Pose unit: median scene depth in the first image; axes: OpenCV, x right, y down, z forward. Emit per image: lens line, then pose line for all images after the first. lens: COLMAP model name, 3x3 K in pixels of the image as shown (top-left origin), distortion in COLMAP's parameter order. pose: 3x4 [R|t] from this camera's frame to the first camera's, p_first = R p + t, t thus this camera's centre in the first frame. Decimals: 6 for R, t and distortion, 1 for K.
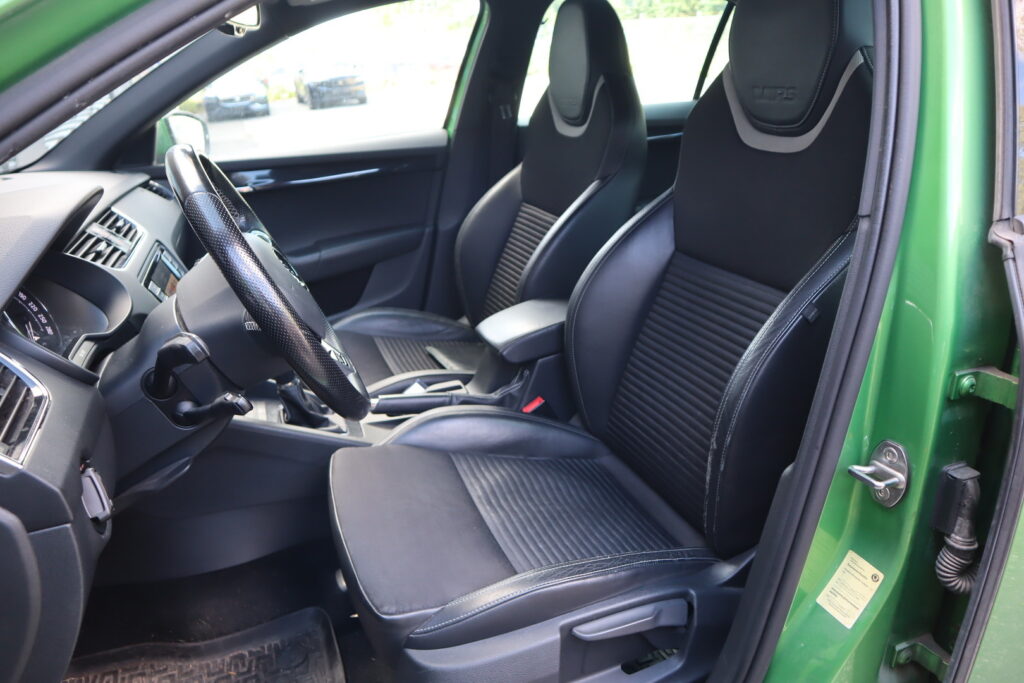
lens RADIAL K [[776.2, 0, 512.0], [0, 776.2, 341.5], [0, 0, 1]] dist [-0.003691, -0.001063]
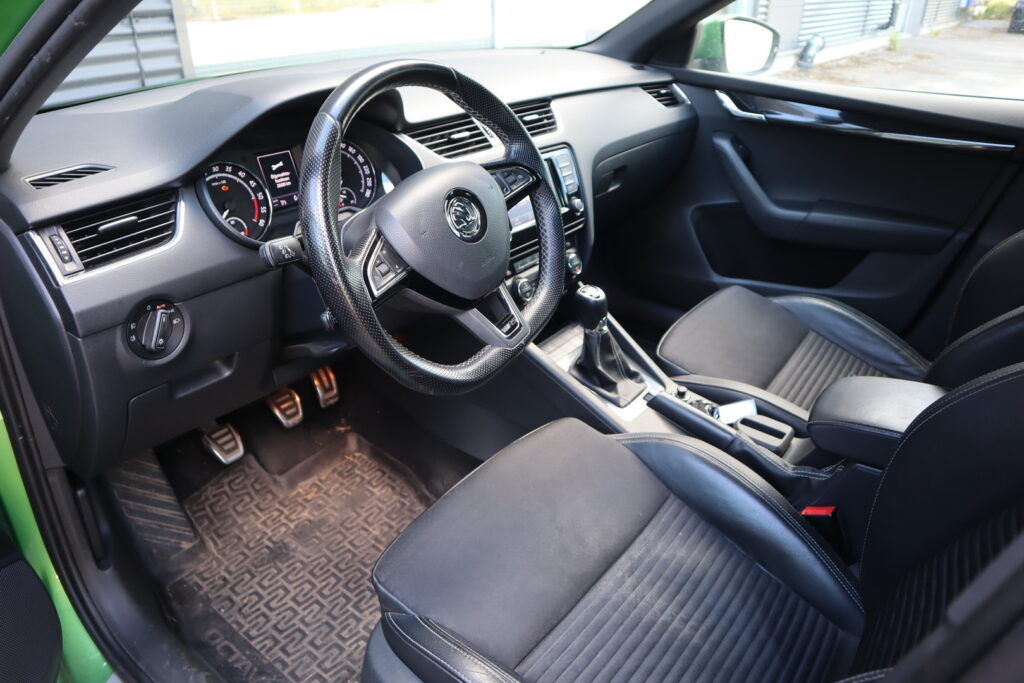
lens RADIAL K [[776.2, 0, 512.0], [0, 776.2, 341.5], [0, 0, 1]] dist [-0.003691, -0.001063]
pose [[0.534697, 0.467123, -0.704199, 0.311869], [-0.360865, 0.879742, 0.309563, -0.180062], [0.764118, 0.088598, 0.638964, 0.303486]]
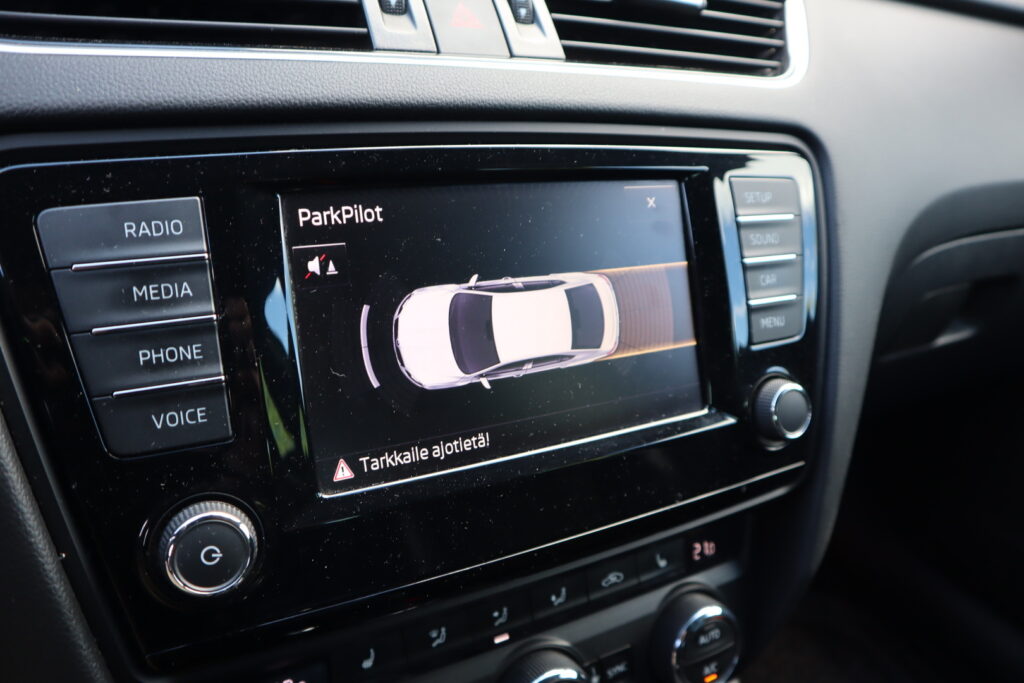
lens RADIAL K [[776.2, 0, 512.0], [0, 776.2, 341.5], [0, 0, 1]] dist [-0.003691, -0.001063]
pose [[0.156156, 0.520738, -0.839314, -0.231739], [-0.471321, 0.786041, 0.399996, -0.125893], [0.868028, 0.333124, 0.368180, 0.805815]]
